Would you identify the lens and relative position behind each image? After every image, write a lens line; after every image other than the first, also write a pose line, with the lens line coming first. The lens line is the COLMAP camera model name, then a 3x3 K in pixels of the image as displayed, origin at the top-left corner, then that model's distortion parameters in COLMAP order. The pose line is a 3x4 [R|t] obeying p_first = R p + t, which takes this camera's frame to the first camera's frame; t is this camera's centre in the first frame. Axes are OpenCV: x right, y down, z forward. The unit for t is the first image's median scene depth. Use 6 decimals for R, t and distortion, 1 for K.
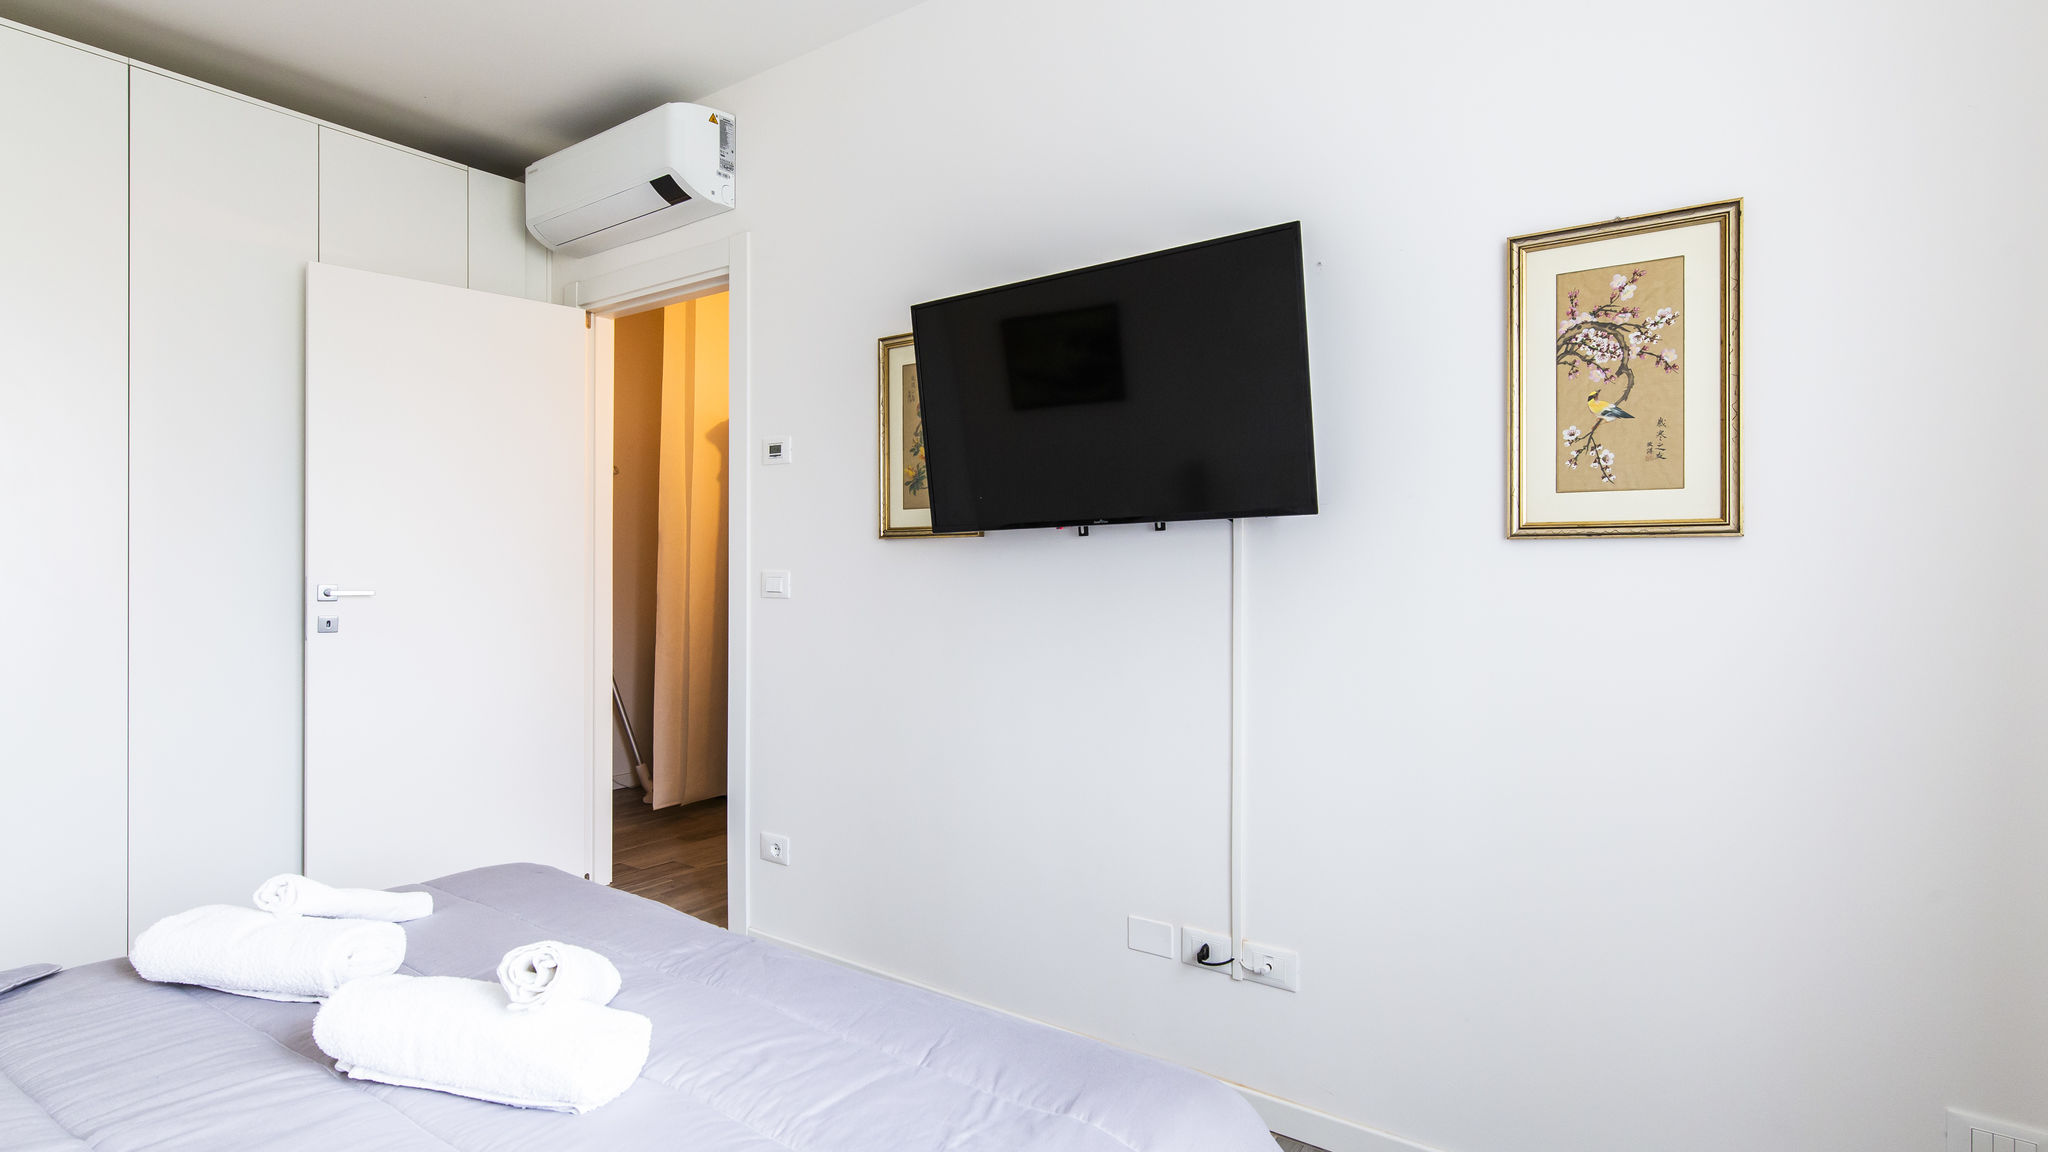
lens RADIAL K [[1002.3, 0, 1033.7], [0, 1002.3, 566.2], [0, 0, 1]] dist [0.001148, 0.000082]
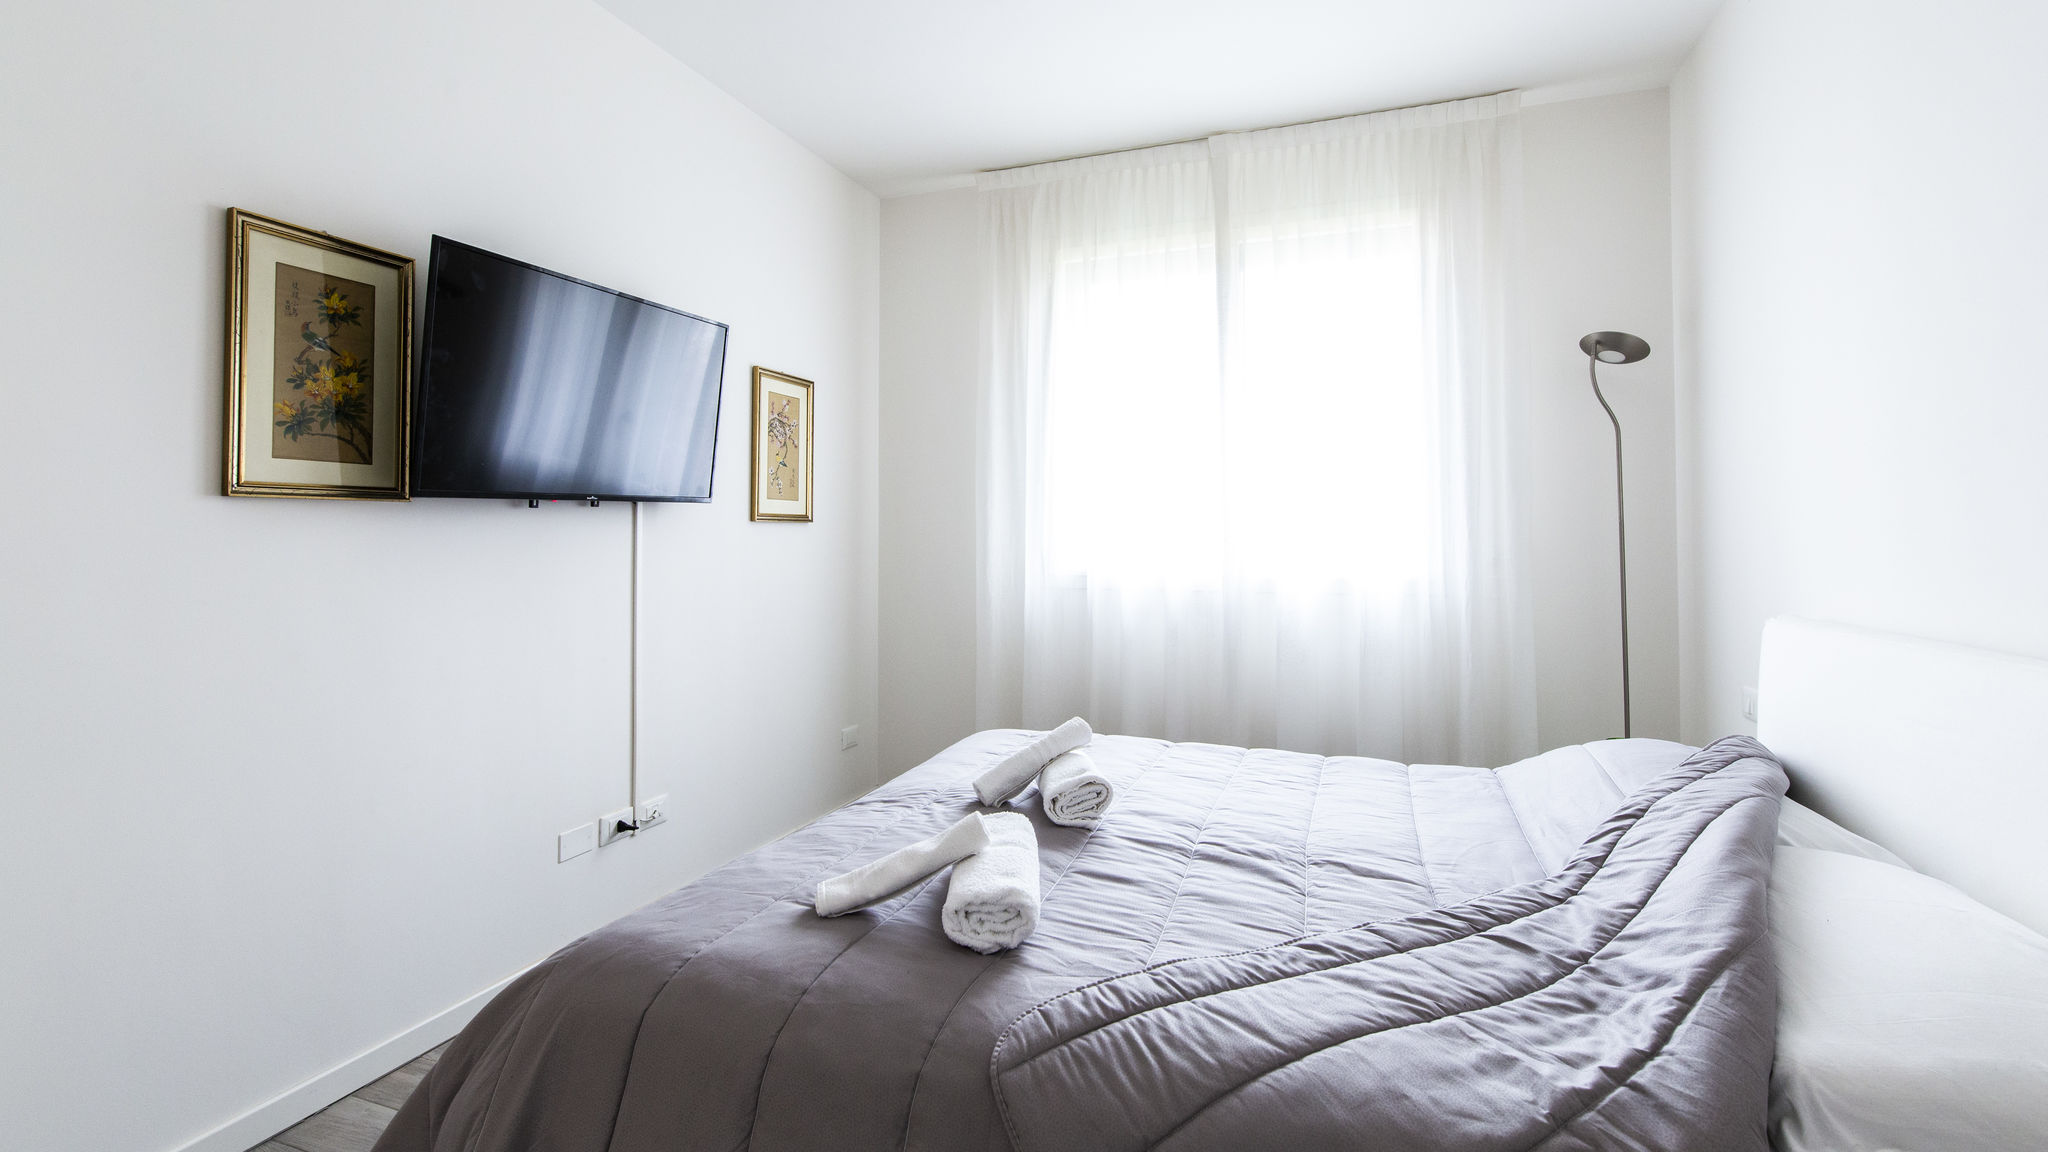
lens RADIAL K [[911.7, 0, 1027.3], [0, 911.7, 513.3], [0, 0, 1]] dist [-0.001093, -0.000104]
pose [[-0.261468, 0.022177, 0.964957, -1.201170], [-0.000578, 0.999732, -0.023133, -0.001562], [-0.965212, -0.006606, -0.261386, 0.844896]]
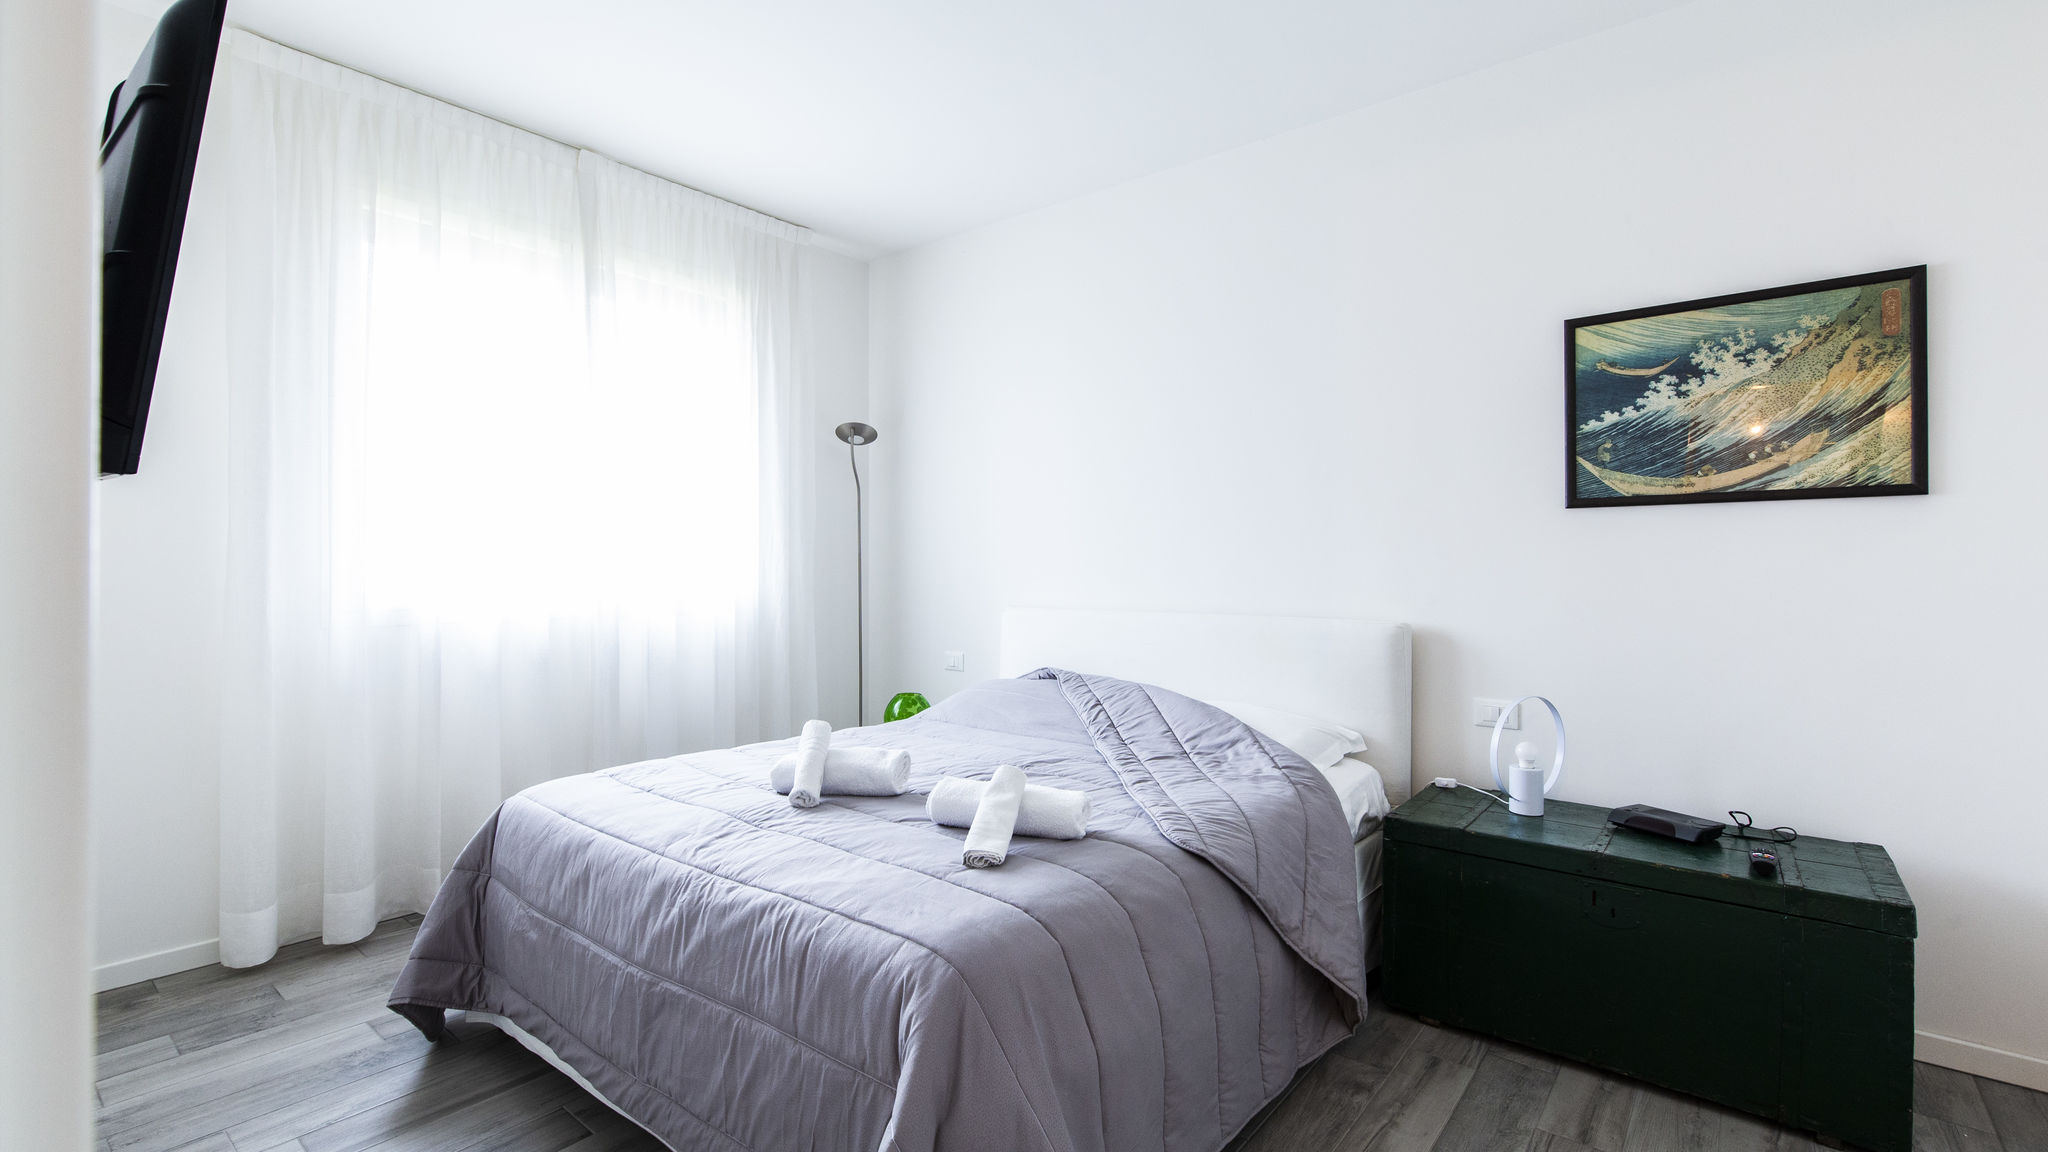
lens RADIAL K [[910.2, 0, 1022.7], [0, 910.2, 562.9], [0, 0, 1]] dist [-0.000679, 0.000086]
pose [[-0.997466, -0.004242, 0.071016, -0.596464], [-0.004380, 0.999989, -0.001786, 0.003862], [-0.071008, -0.002093, -0.997474, 1.636523]]
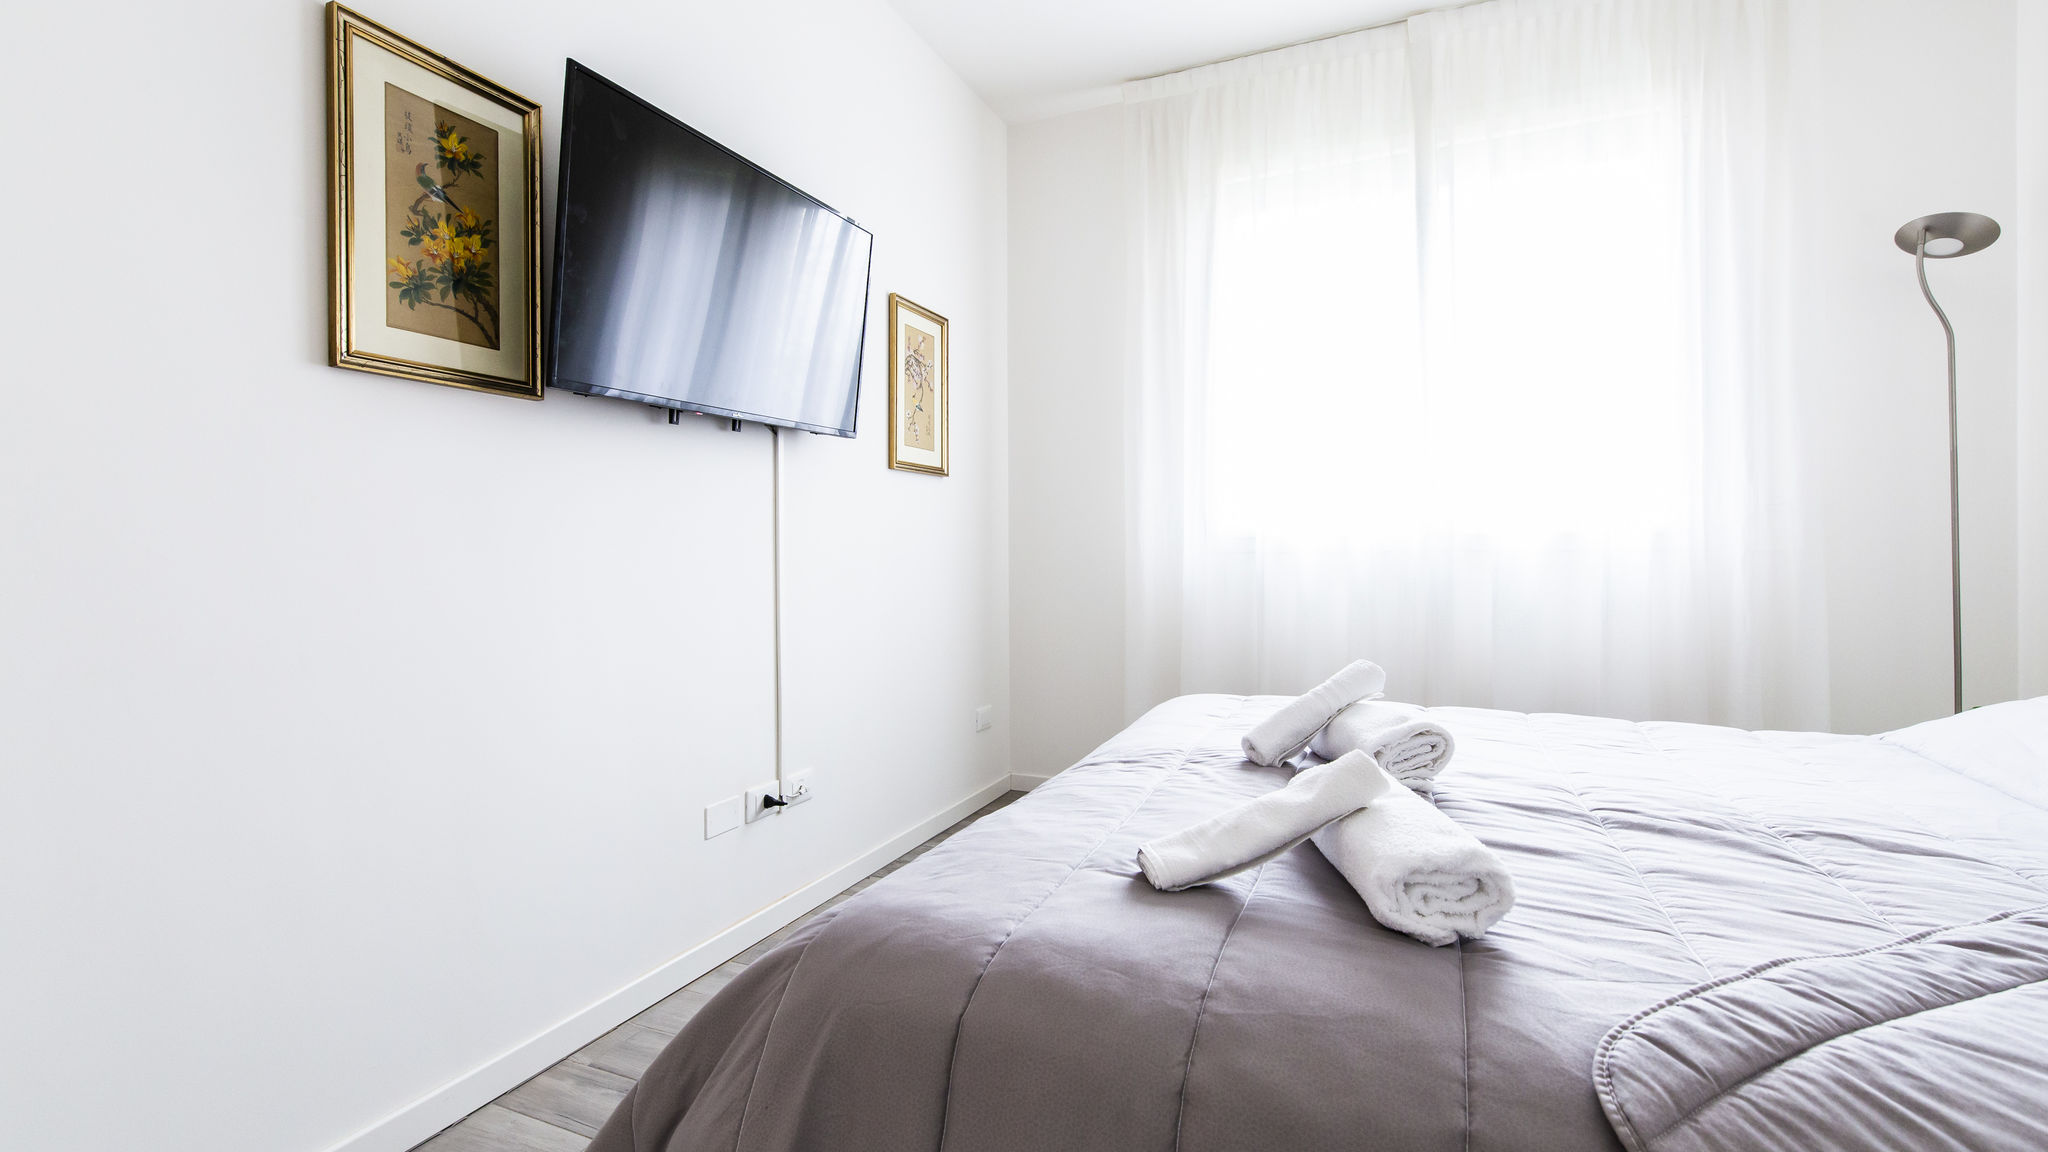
lens RADIAL K [[900.3, 0, 1019.3], [0, 900.3, 552.5], [0, 0, 1]] dist [0.001638, -0.000722]
pose [[-0.202776, -0.000711, 0.979225, -0.954304], [0.004648, 0.999988, 0.001688, 0.101959], [-0.979214, 0.004894, -0.202770, 0.977705]]
